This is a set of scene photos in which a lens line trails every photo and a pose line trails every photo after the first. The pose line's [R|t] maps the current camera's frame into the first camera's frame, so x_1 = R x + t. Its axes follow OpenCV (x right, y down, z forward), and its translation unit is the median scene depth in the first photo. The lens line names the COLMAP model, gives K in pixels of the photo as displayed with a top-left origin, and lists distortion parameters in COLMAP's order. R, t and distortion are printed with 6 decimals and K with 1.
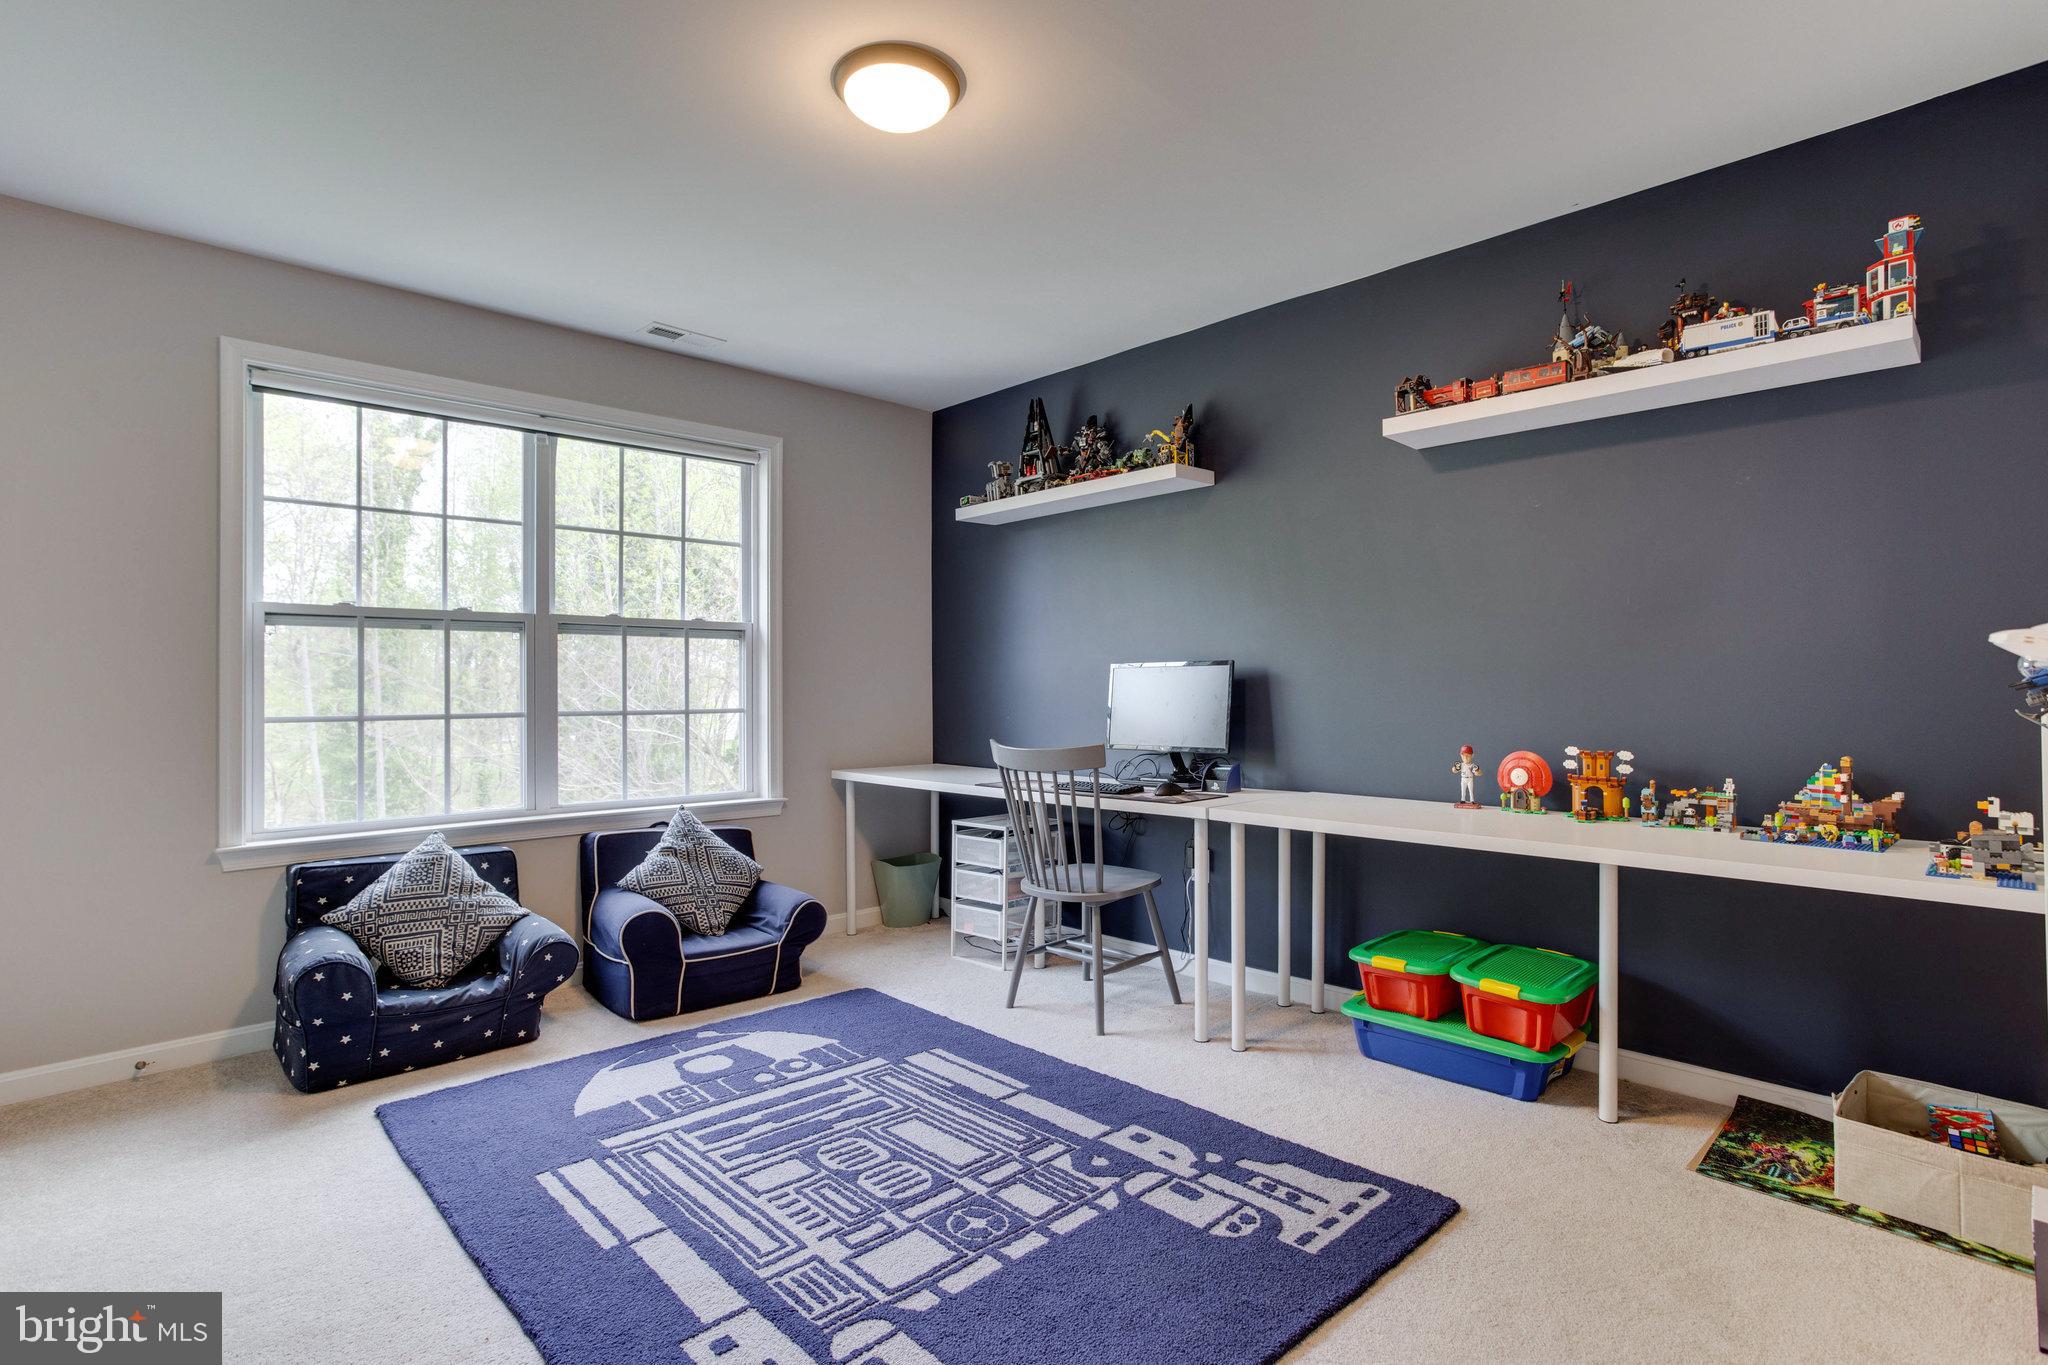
lens RADIAL K [[1008.6, 0, 1025.6], [0, 1008.6, 672.2], [0, 0, 1]] dist [-0.076050, 0.055088]
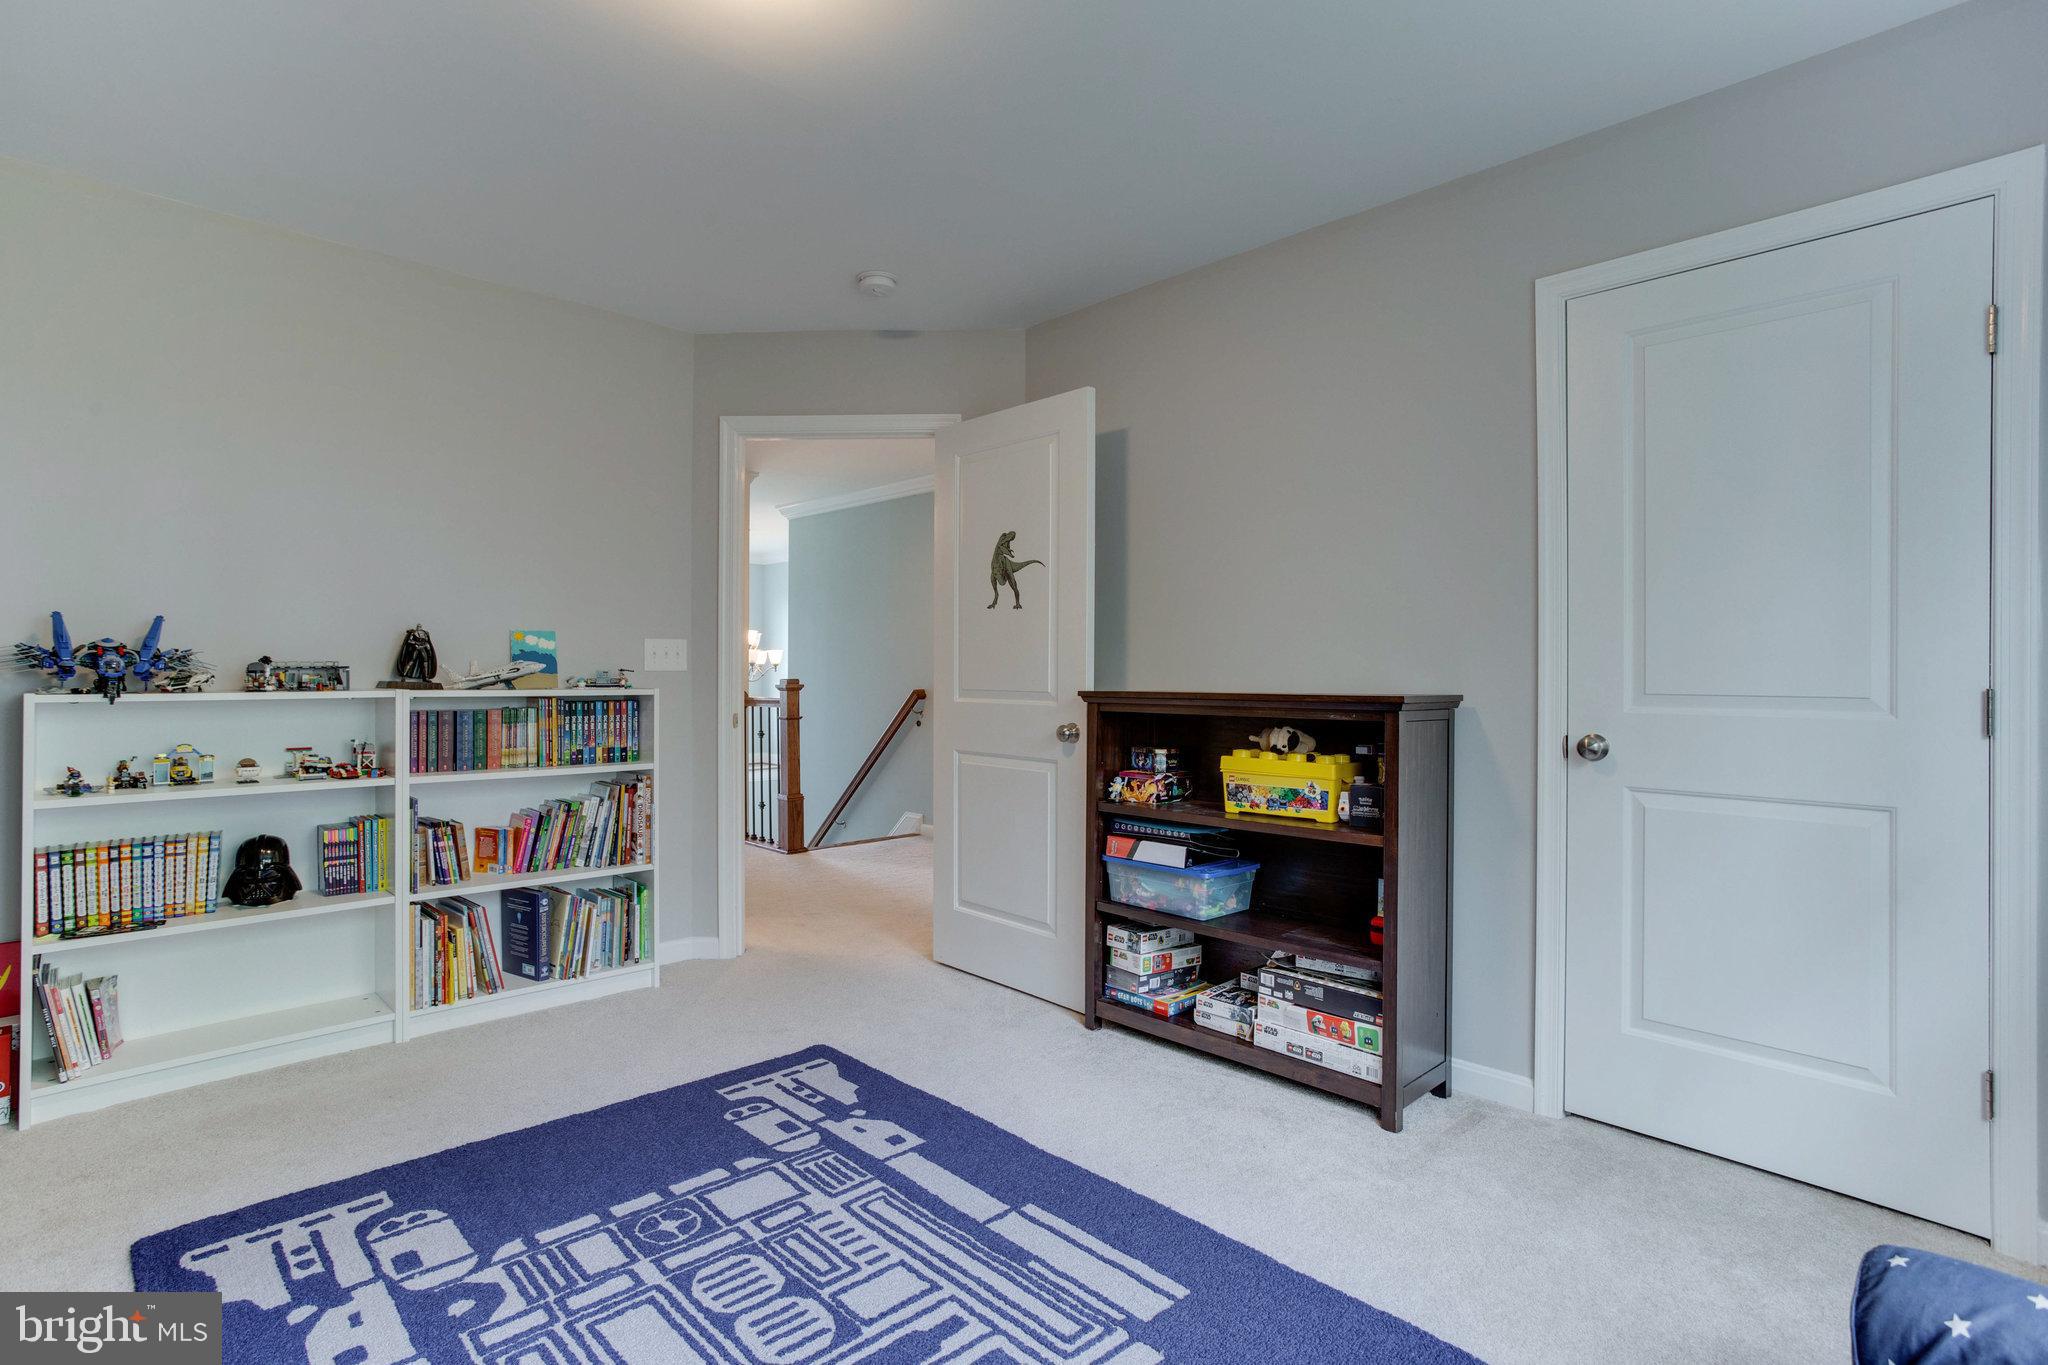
lens RADIAL K [[1008.6, 0, 1025.6], [0, 1008.6, 672.2], [0, 0, 1]] dist [-0.076050, 0.055088]
pose [[-0.999997, 0.002242, 0.000595, -0.395513], [0.002236, 0.999941, -0.010646, 0.020061], [-0.000619, -0.010645, -0.999943, 1.942322]]
